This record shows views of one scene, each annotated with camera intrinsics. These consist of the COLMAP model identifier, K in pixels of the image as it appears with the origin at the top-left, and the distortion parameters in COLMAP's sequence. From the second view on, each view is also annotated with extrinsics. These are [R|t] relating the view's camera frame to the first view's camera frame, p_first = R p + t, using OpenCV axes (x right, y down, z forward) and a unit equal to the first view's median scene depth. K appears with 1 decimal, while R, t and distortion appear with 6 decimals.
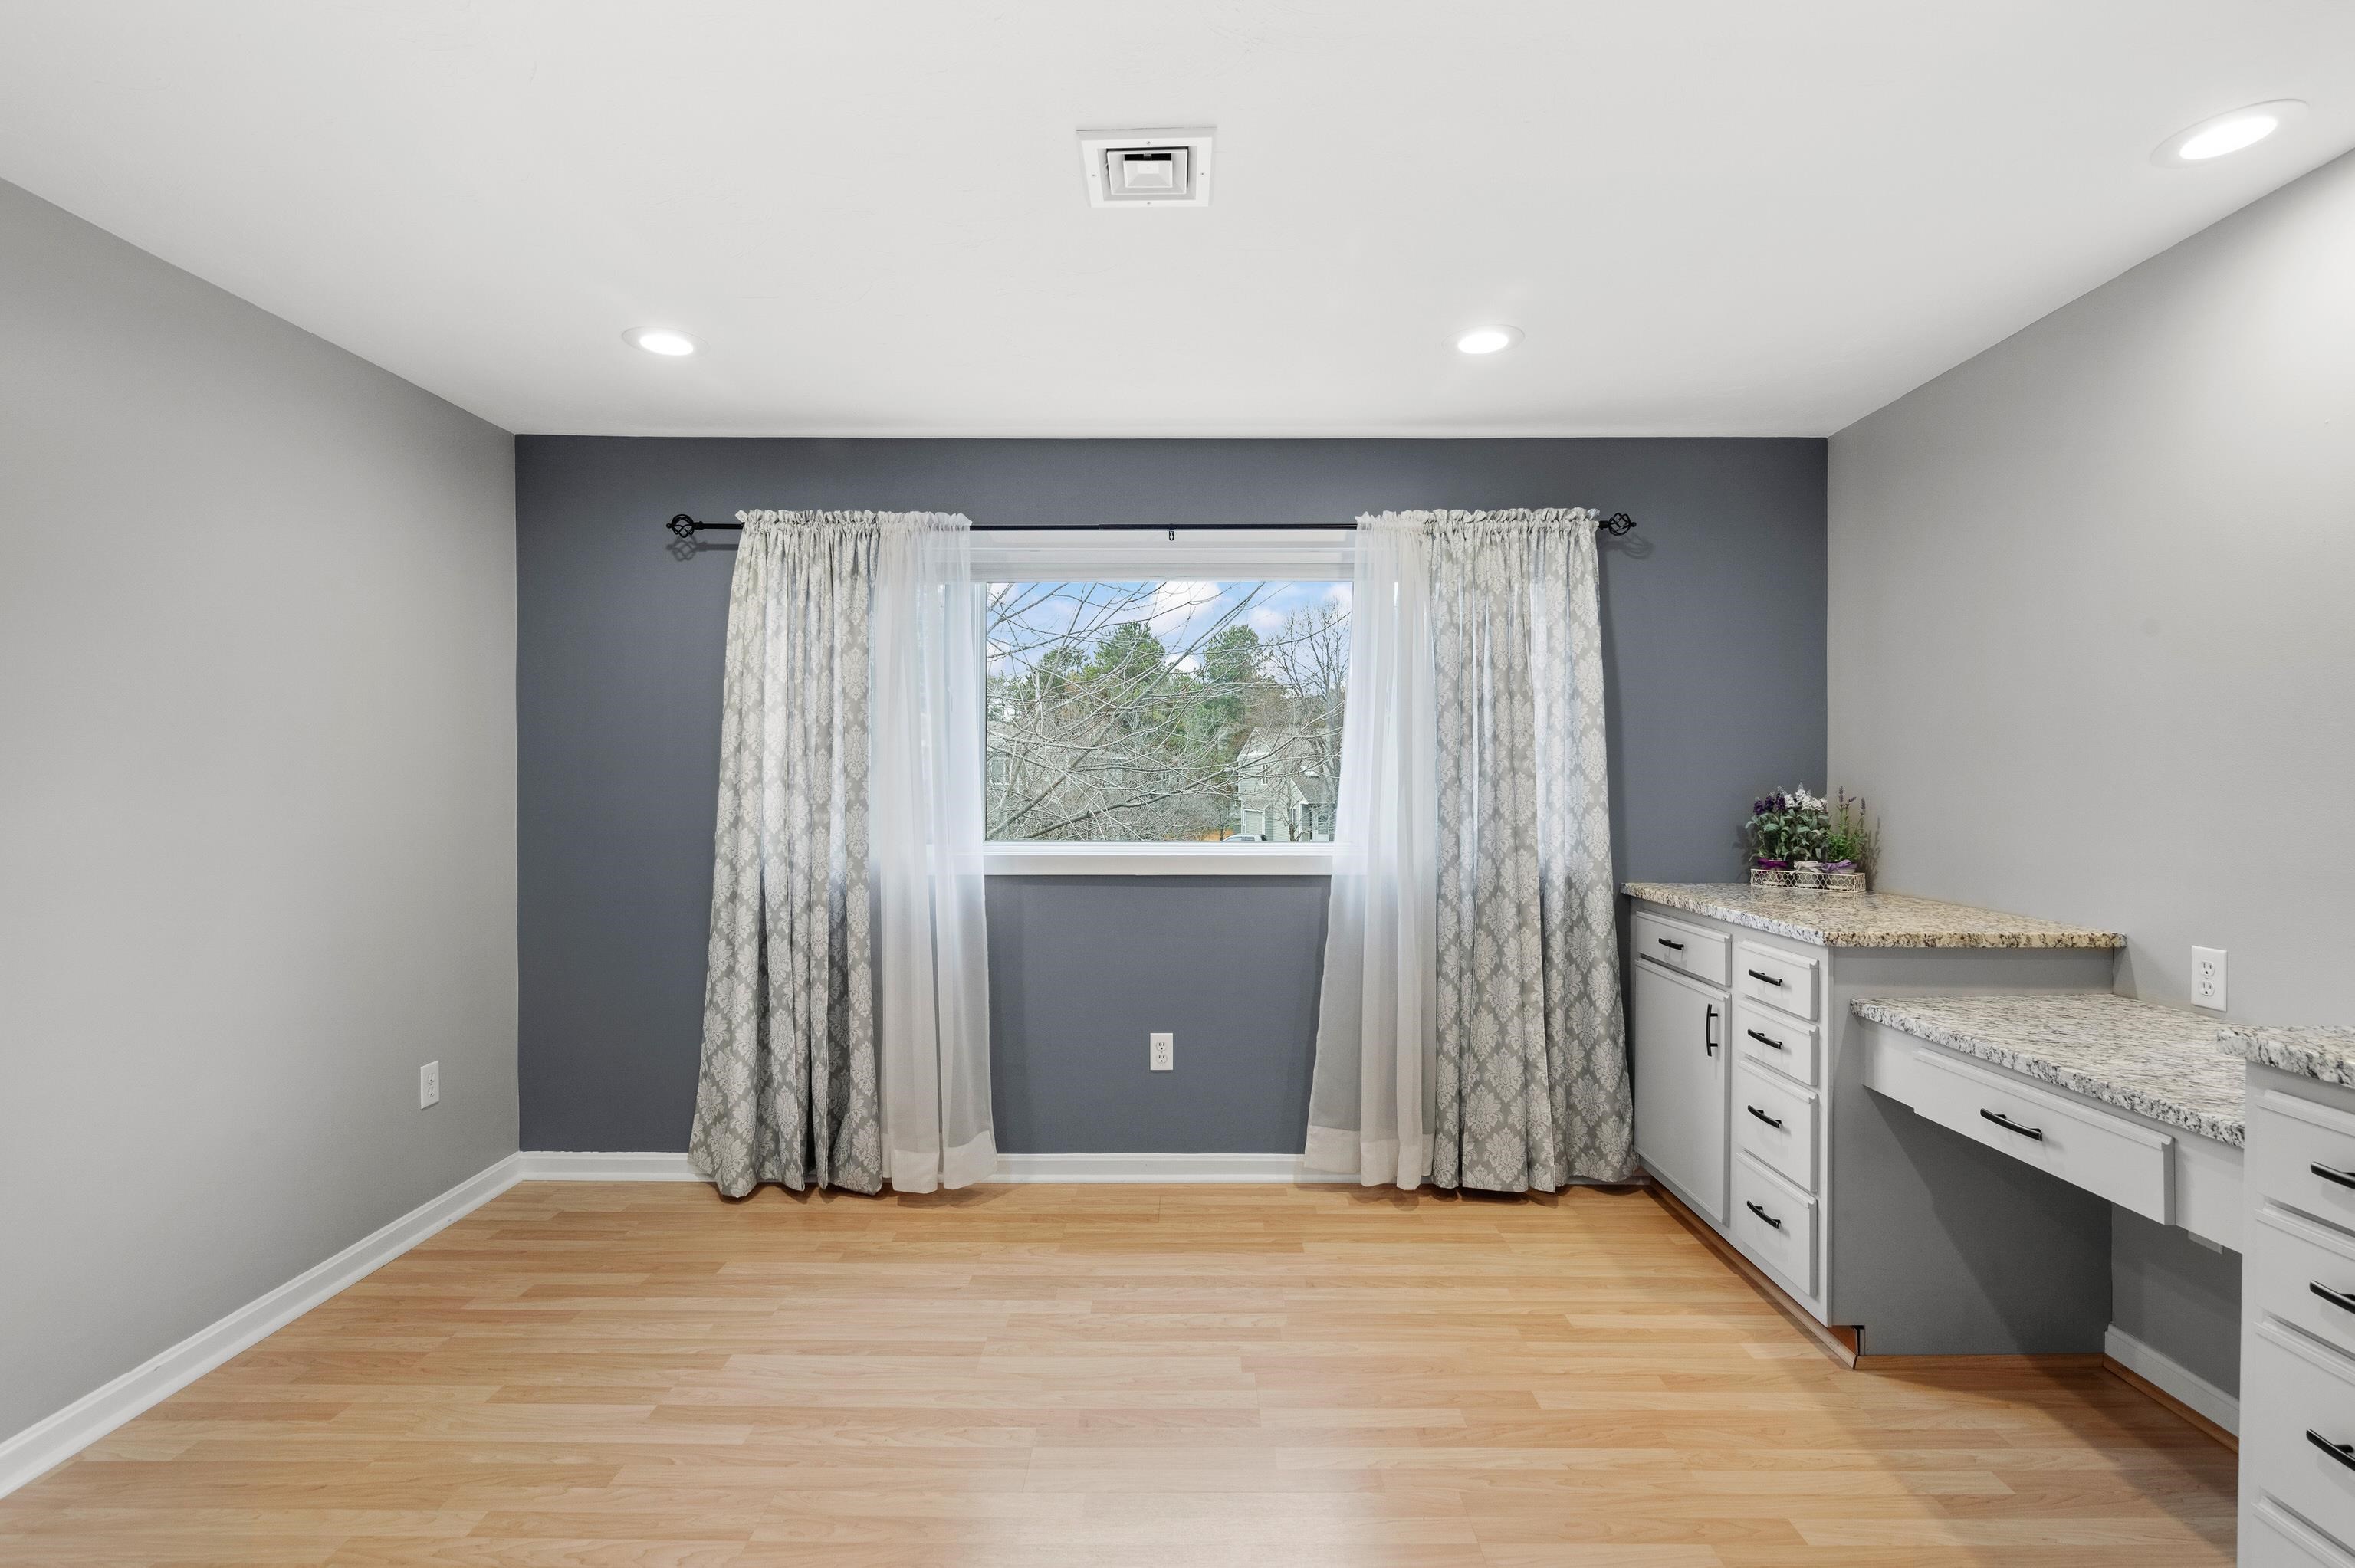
lens RADIAL K [[1075.9, 0, 1209.8], [0, 1075.9, 799.9], [0, 0, 1]] dist [0.001114, -0.001753]
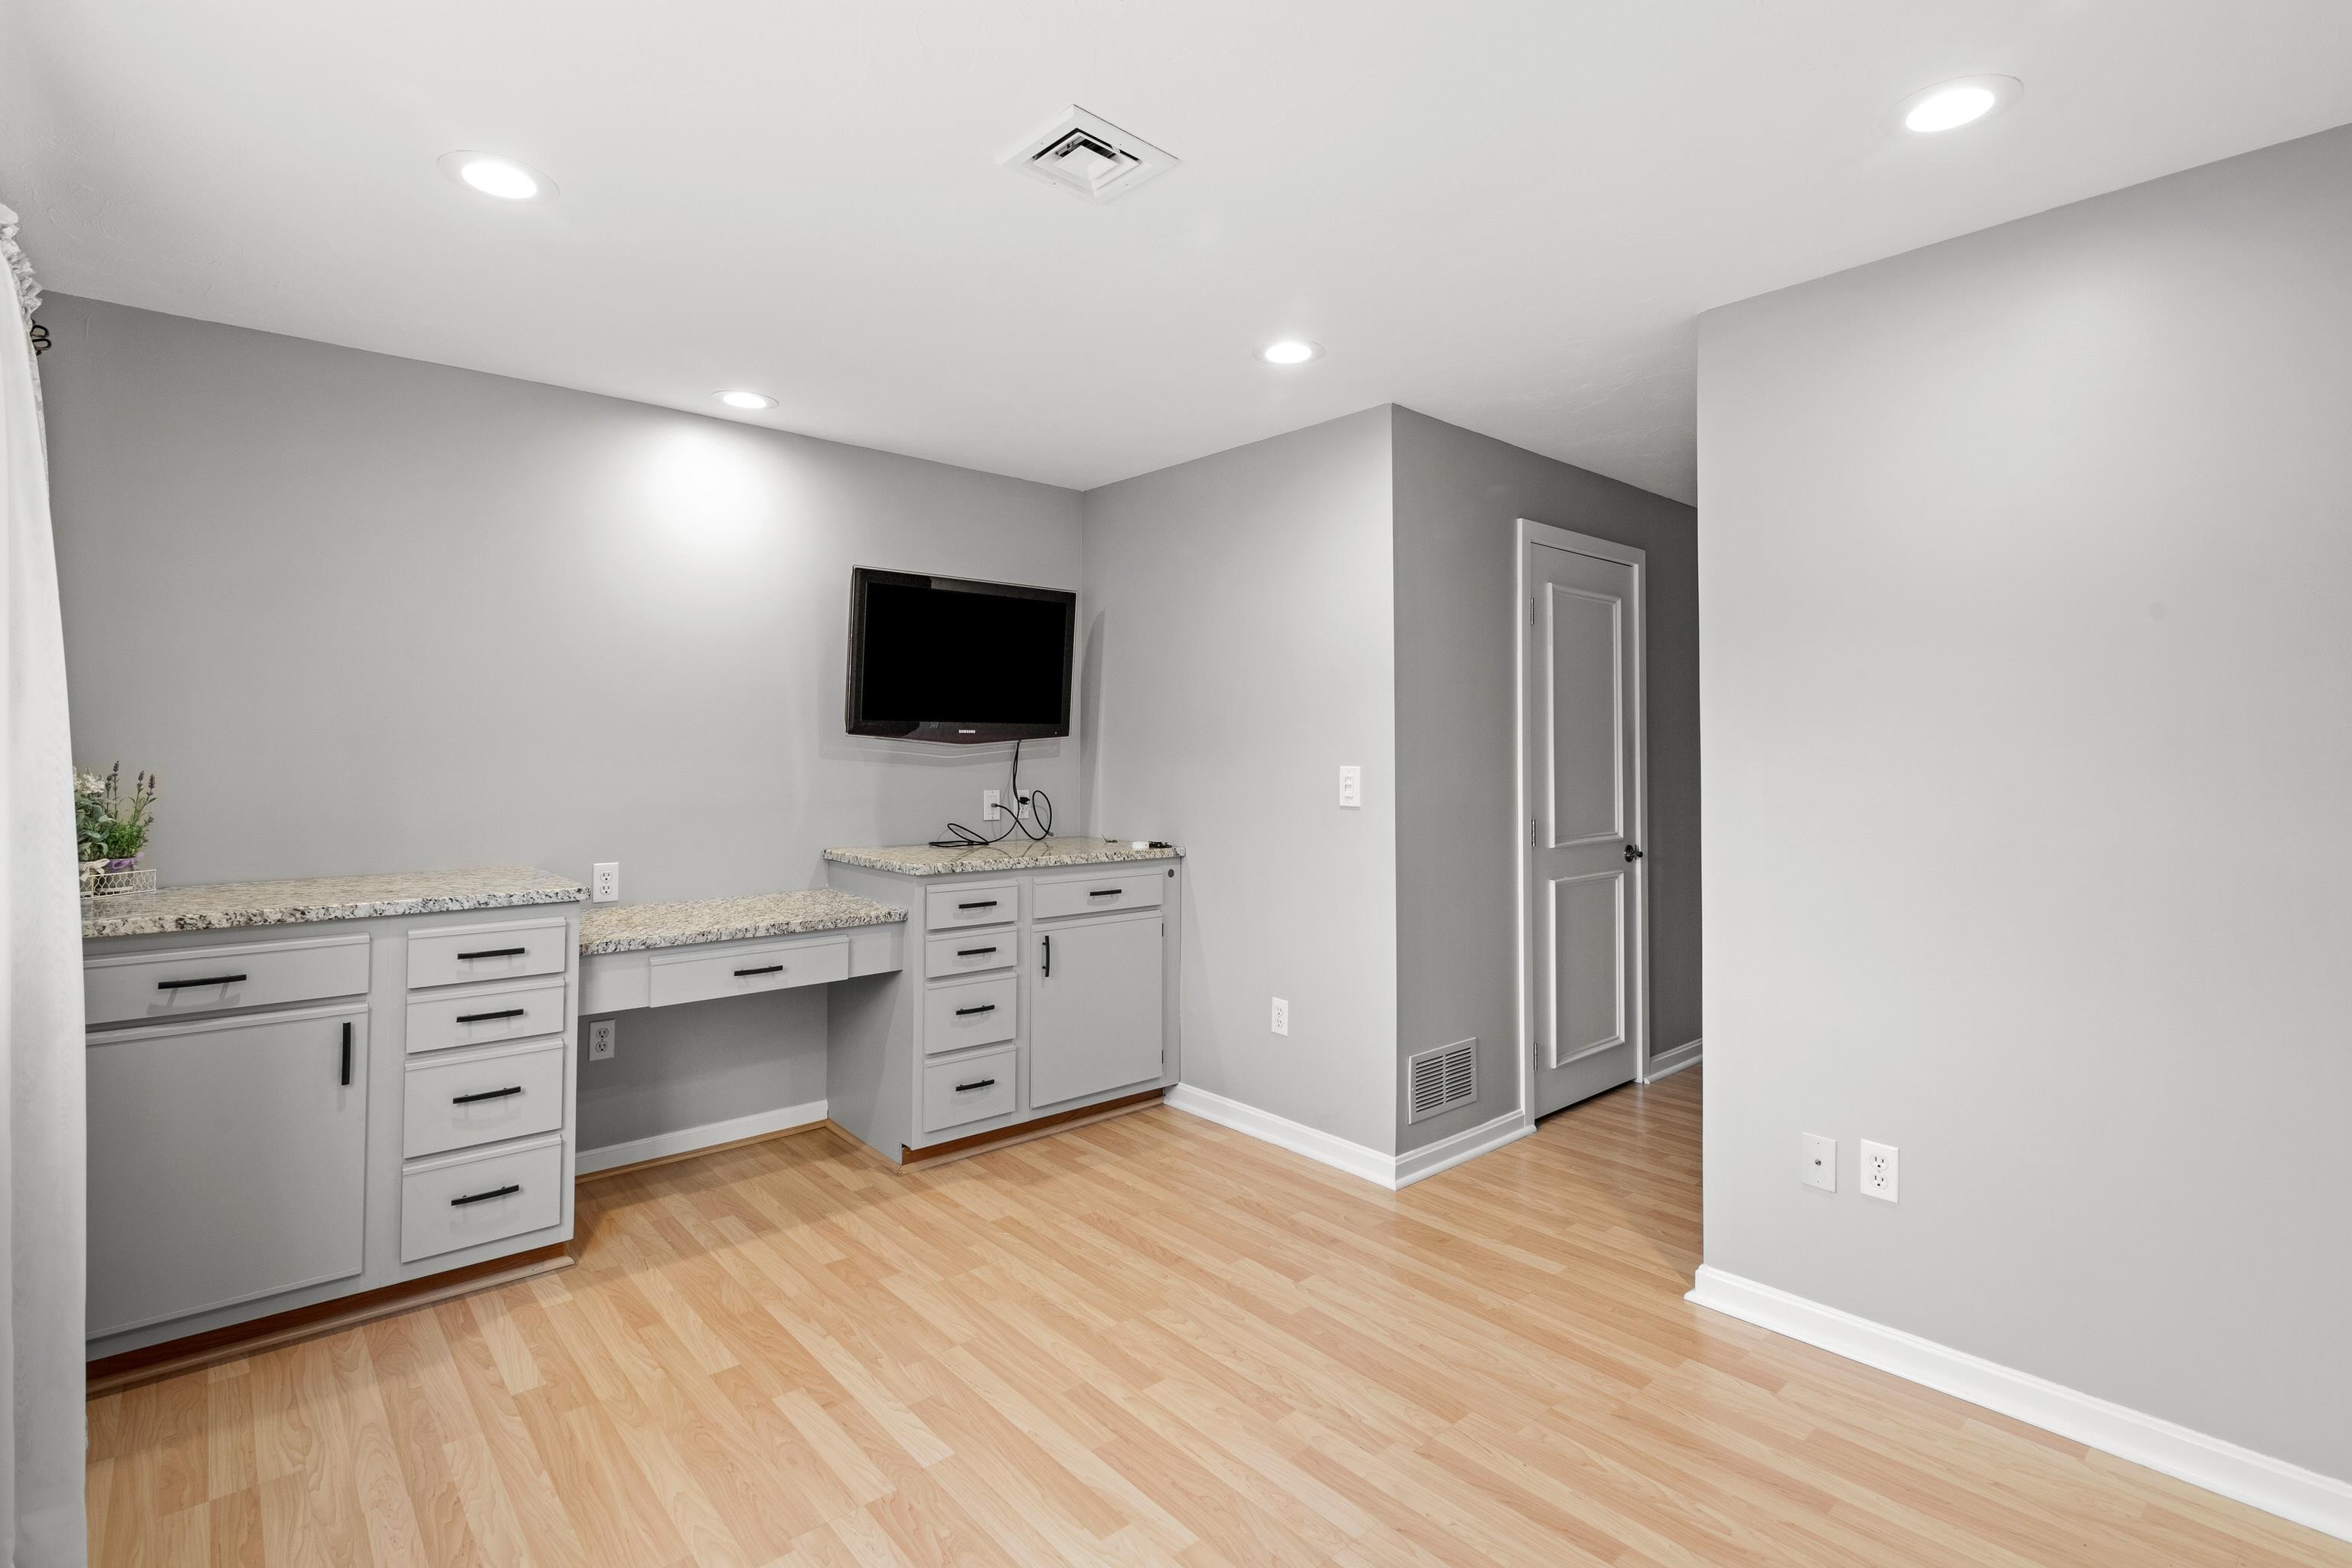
lens RADIAL K [[1074.7, 0, 1162.2], [0, 1074.7, 741.6], [0, 0, 1]] dist [0.001114, -0.001753]
pose [[-0.639425, 0.005475, 0.768834, -0.510426], [0.007976, 0.999968, -0.000487, -0.019557], [-0.768812, 0.005821, -0.639449, 0.917131]]
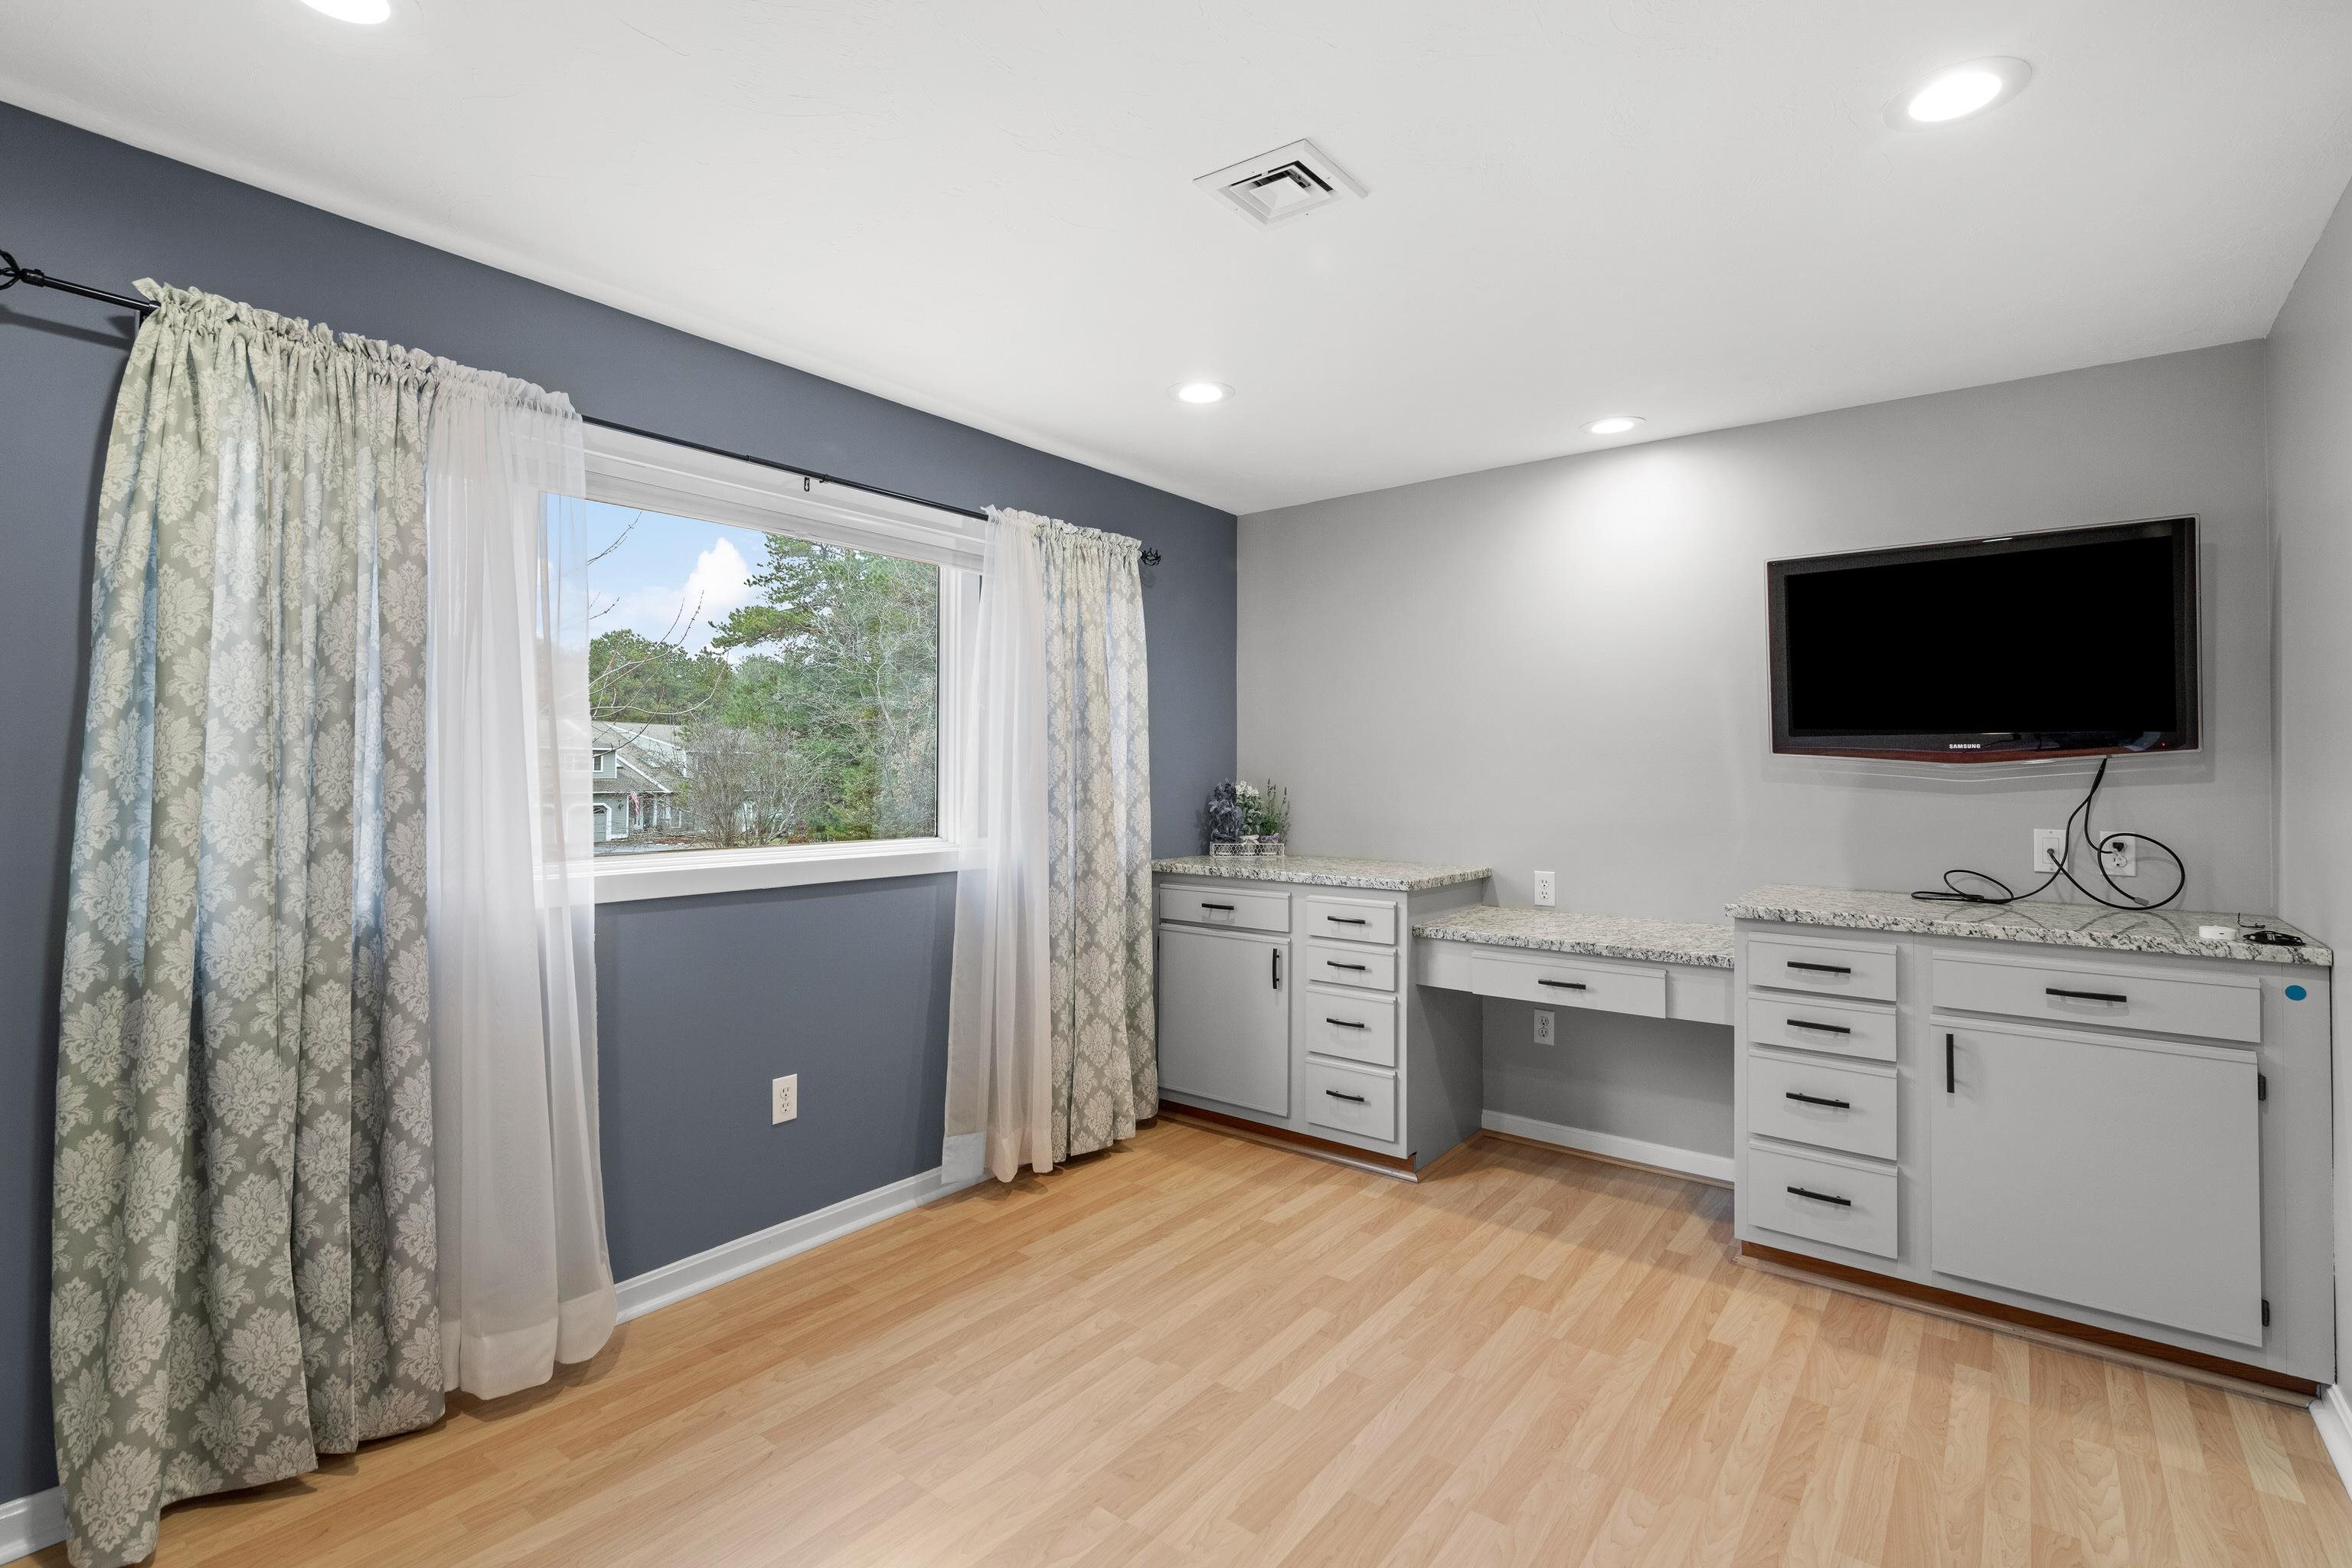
lens RADIAL K [[1074.7, 0, 1182.5], [0, 1074.7, 763.3], [0, 0, 1]] dist [0.001114, -0.001753]
pose [[0.617836, 0.008360, 0.786262, -0.539950], [0.008858, 0.999806, -0.017592, -0.008369], [-0.786257, 0.017834, 0.617642, 0.254631]]
